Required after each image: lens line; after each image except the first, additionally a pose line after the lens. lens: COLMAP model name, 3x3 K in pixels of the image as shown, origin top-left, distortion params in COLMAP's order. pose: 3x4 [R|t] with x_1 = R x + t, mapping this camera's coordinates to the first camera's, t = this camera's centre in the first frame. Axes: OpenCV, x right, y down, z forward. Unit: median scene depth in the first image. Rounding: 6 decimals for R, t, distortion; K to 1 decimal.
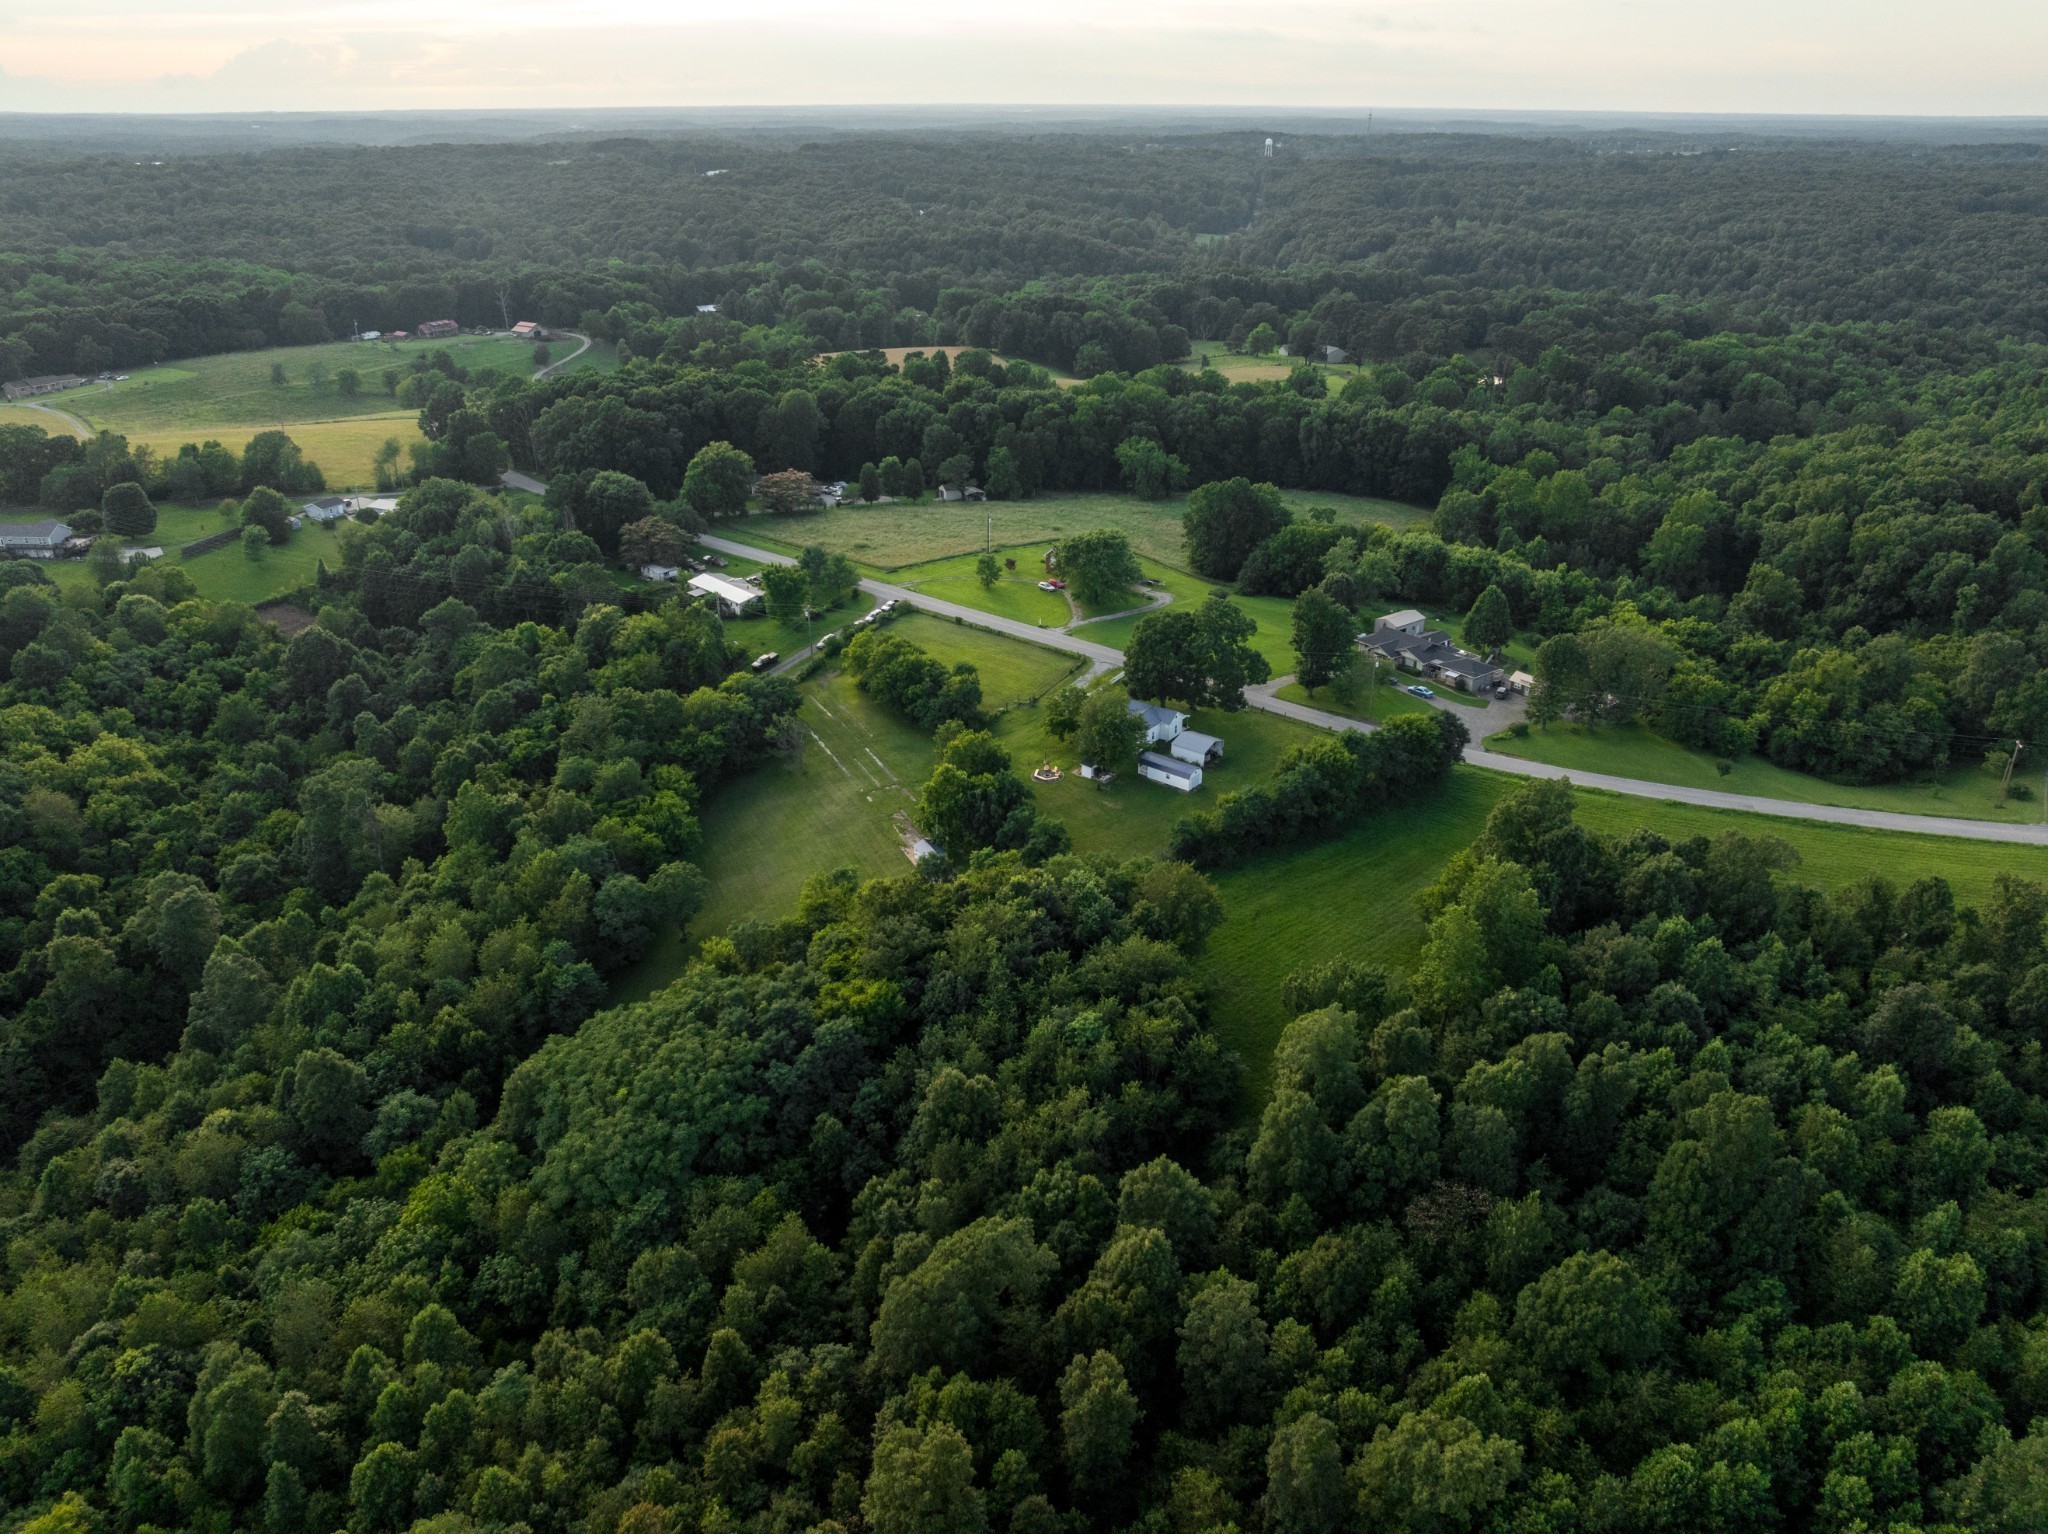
lens RADIAL K [[1442.0, 0, 1024.0], [0, 1442.0, 767.0], [0, 0, 1]] dist [-0.040169, -0.003309]
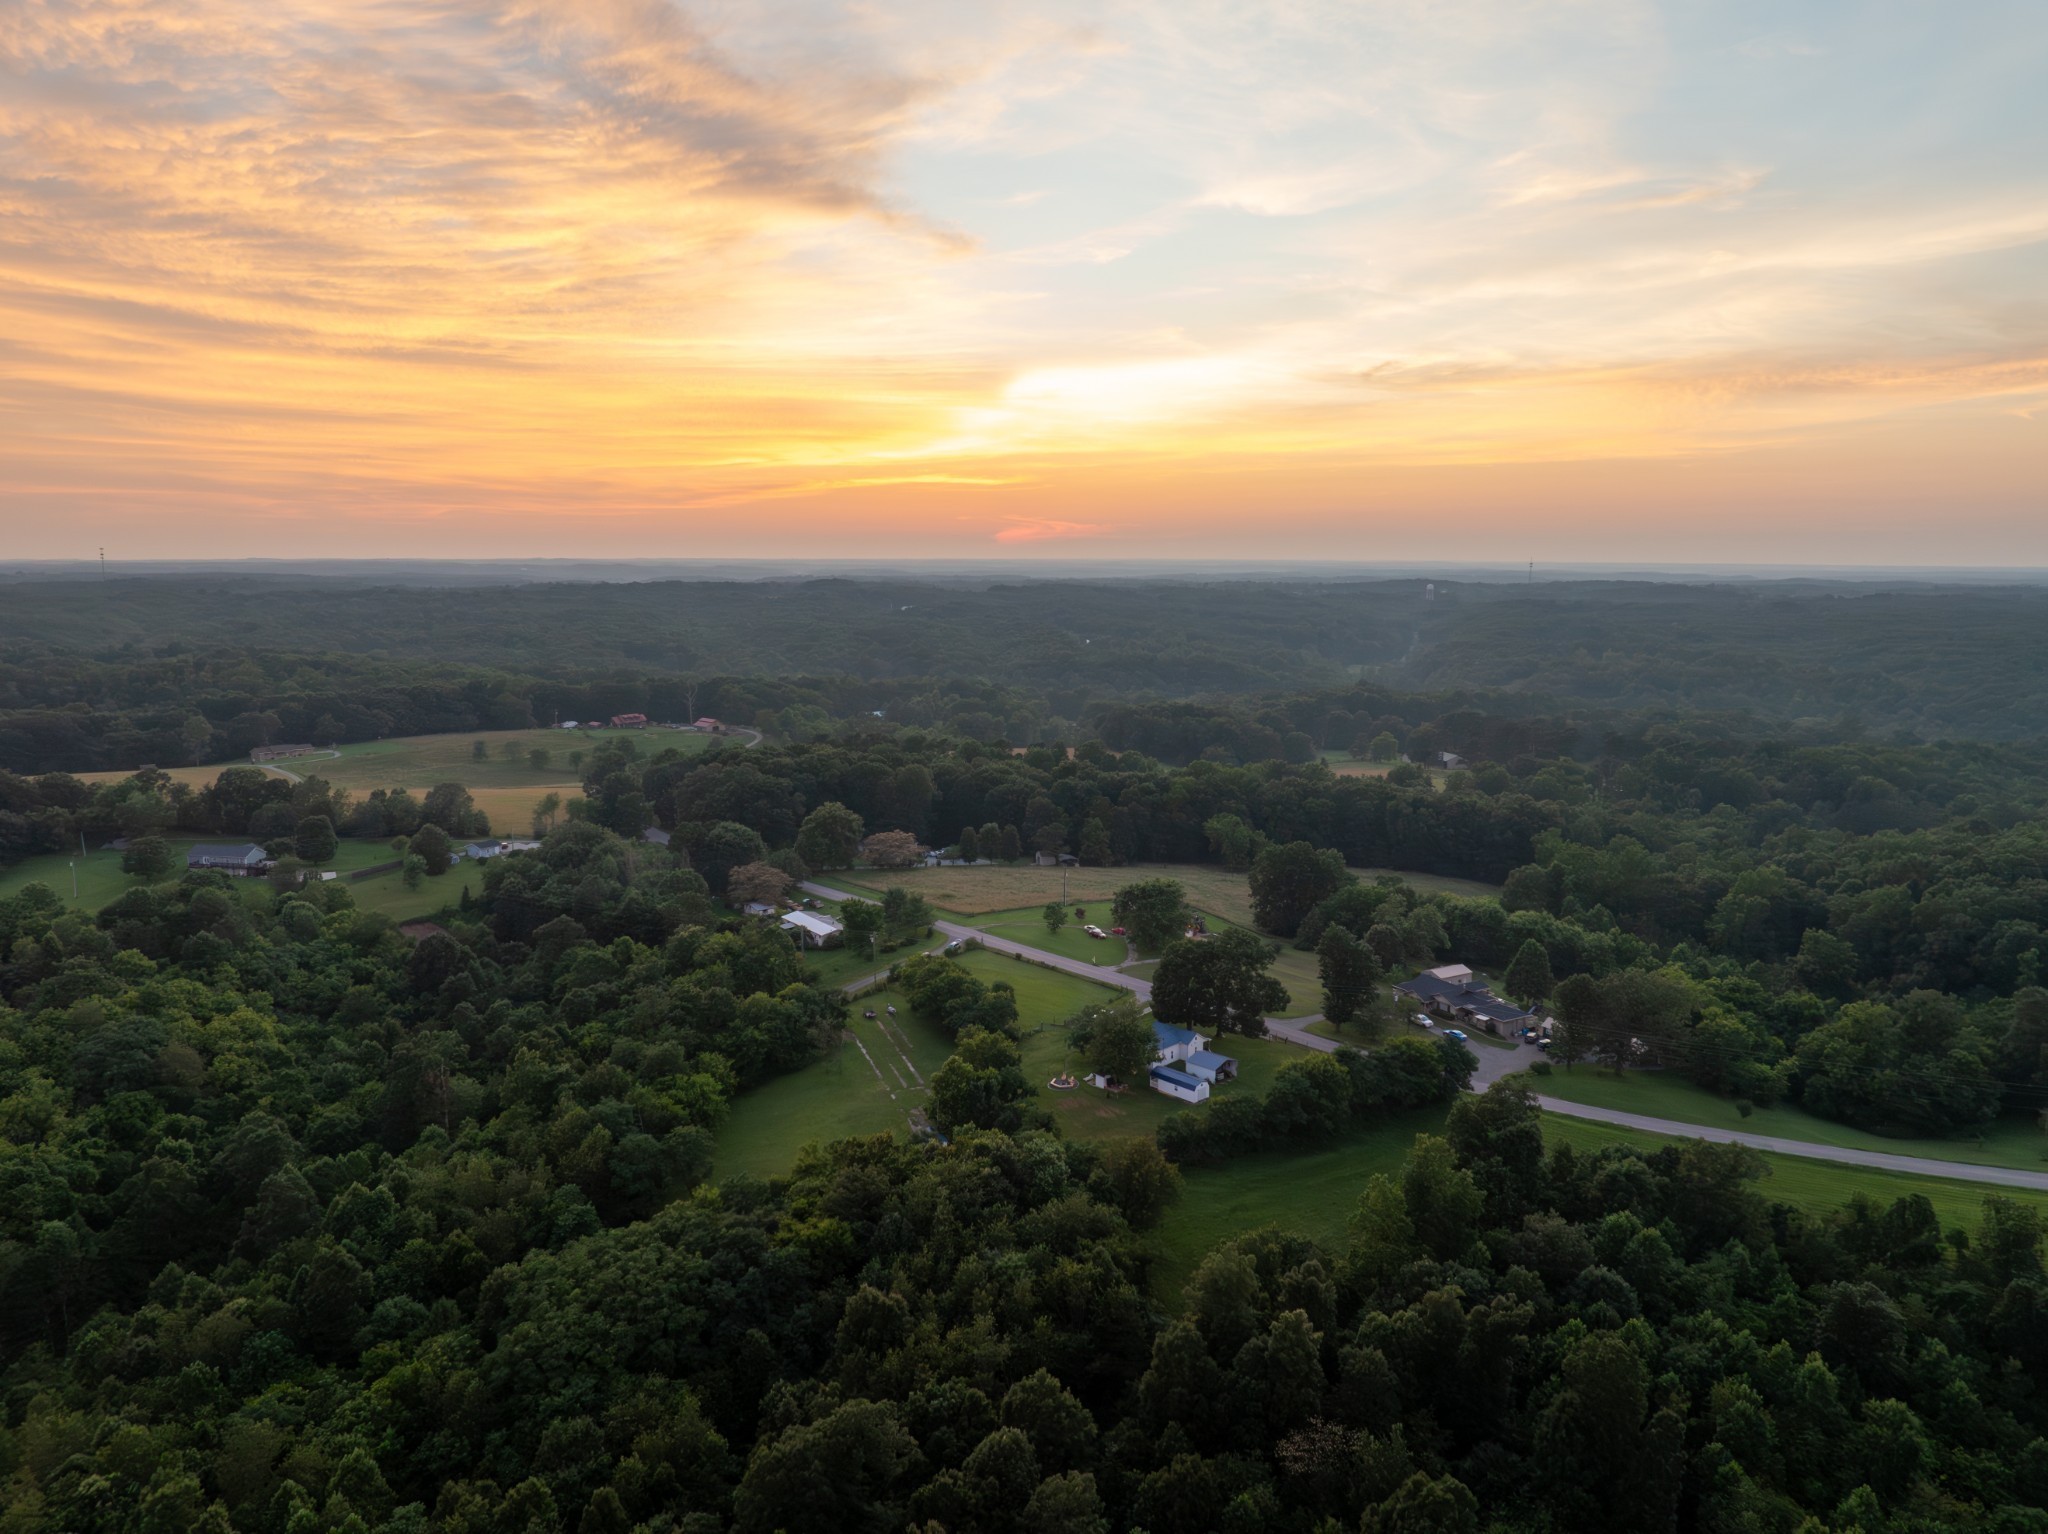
lens RADIAL K [[1442.0, 0, 1024.0], [0, 1442.0, 767.0], [0, 0, 1]] dist [-0.040169, -0.003309]
pose [[0.991666, 0.021010, -0.127113, 0.115797], [-0.056570, 0.957425, -0.283085, 0.082499], [0.115753, 0.287916, 0.950634, -0.066172]]
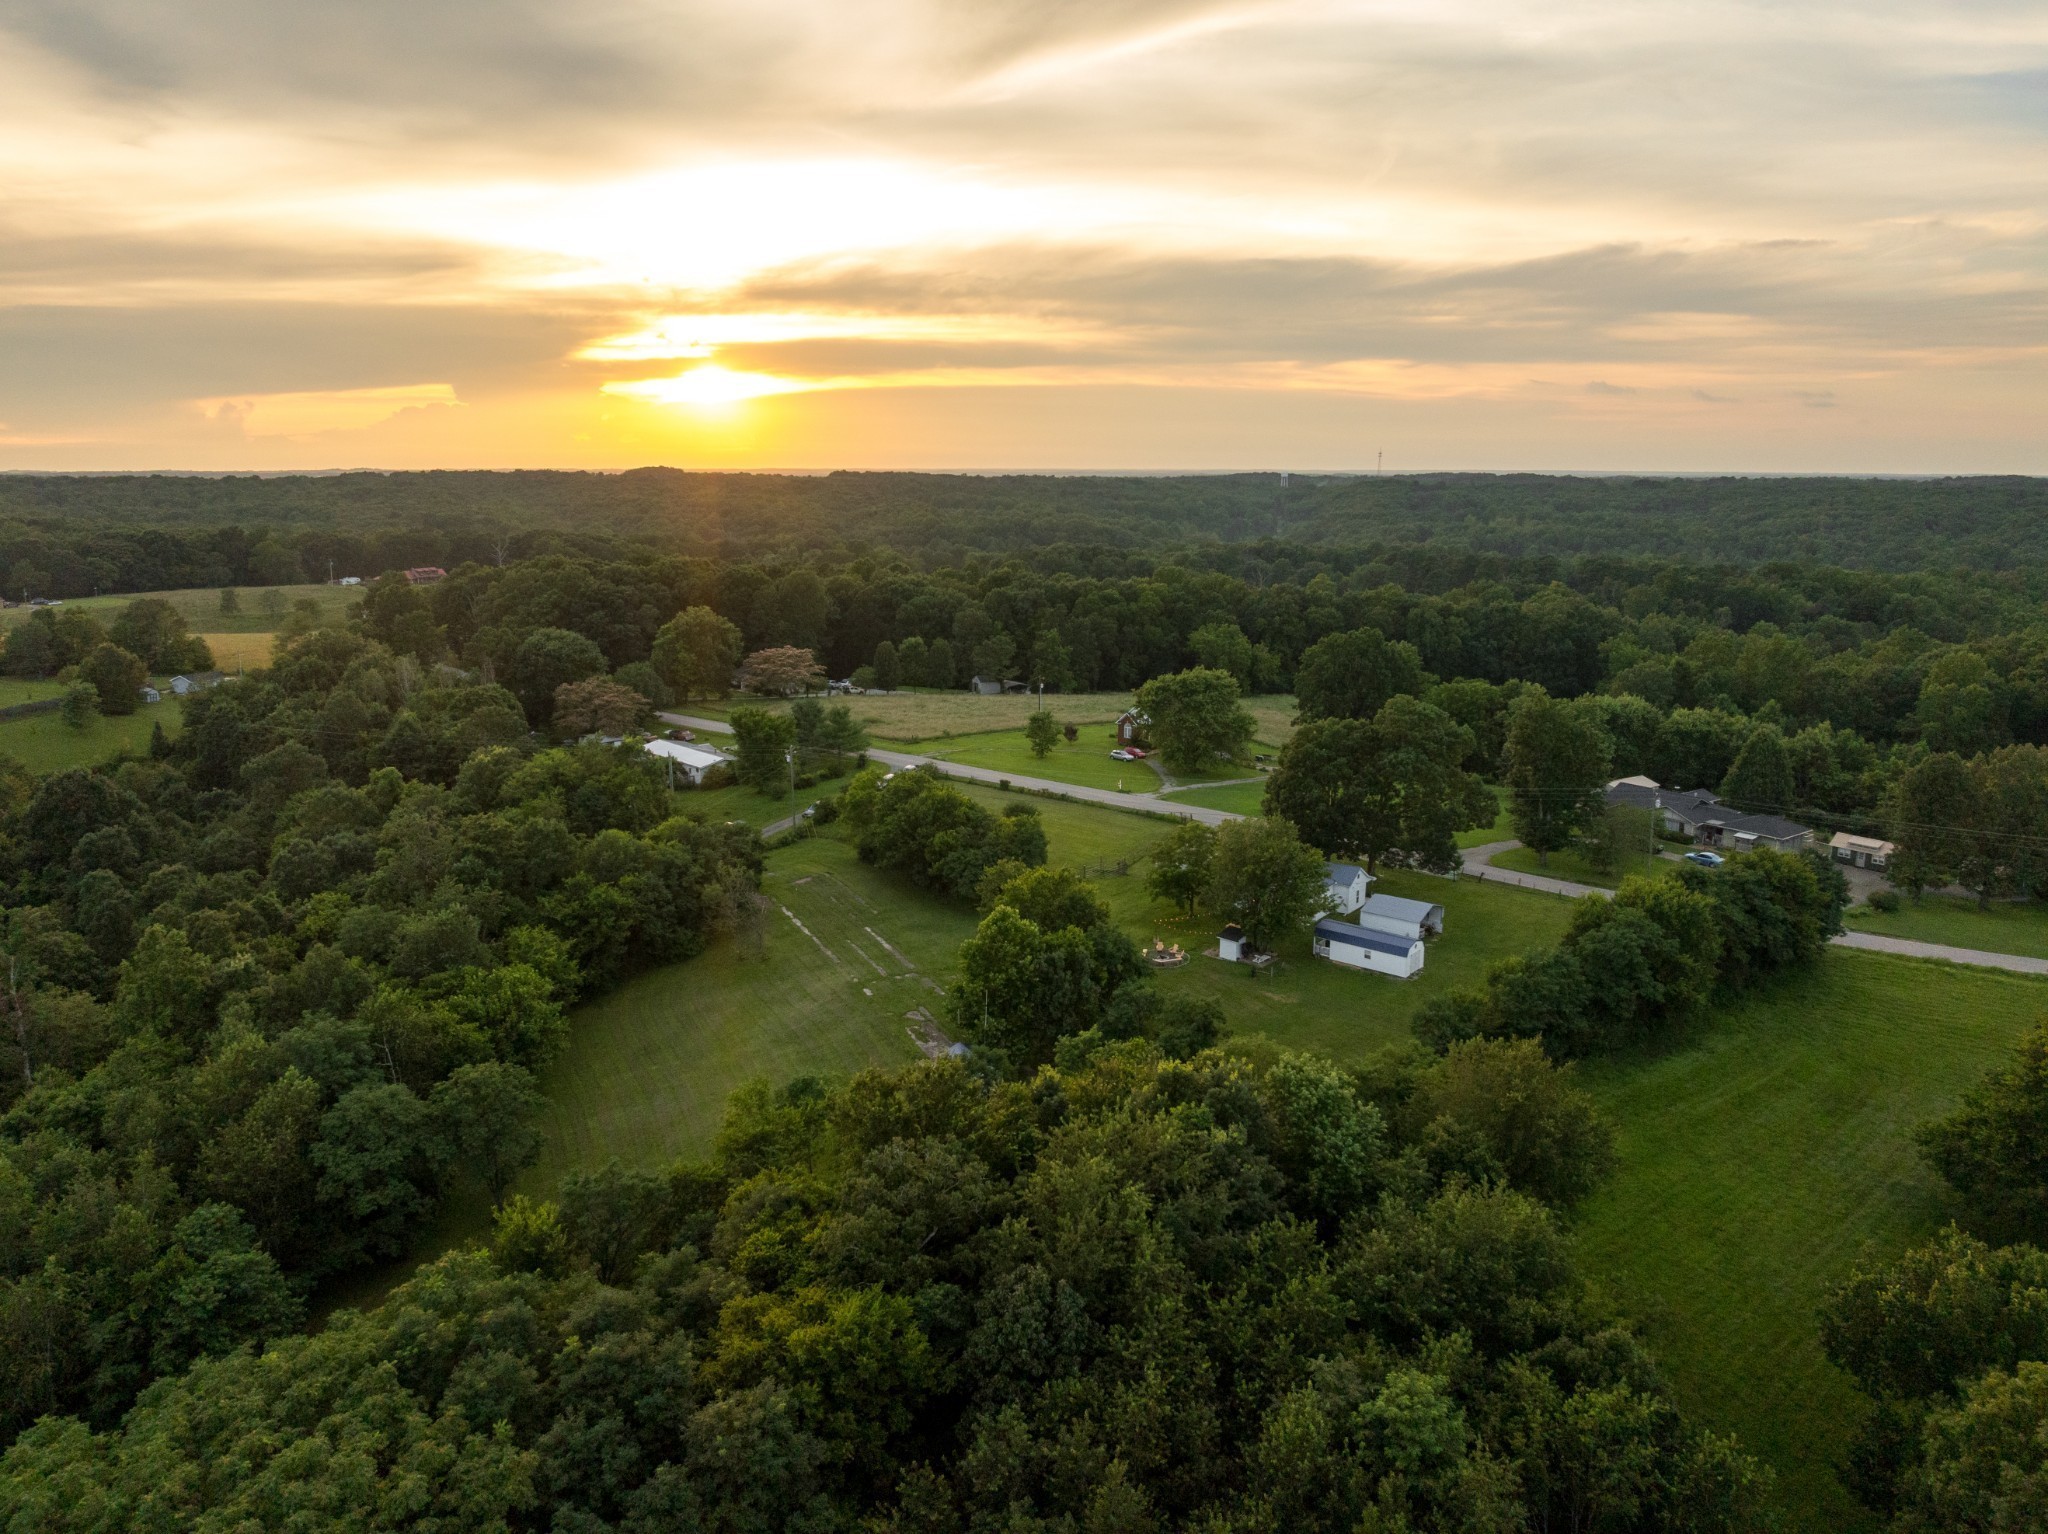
lens RADIAL K [[1442.0, 0, 1024.0], [0, 1442.0, 767.0], [0, 0, 1]] dist [-0.040169, -0.003309]
pose [[0.999922, 0.002391, -0.012224, -0.034585], [-0.005128, 0.973387, -0.229112, 0.066271], [0.011351, 0.229156, 0.973323, 0.389653]]
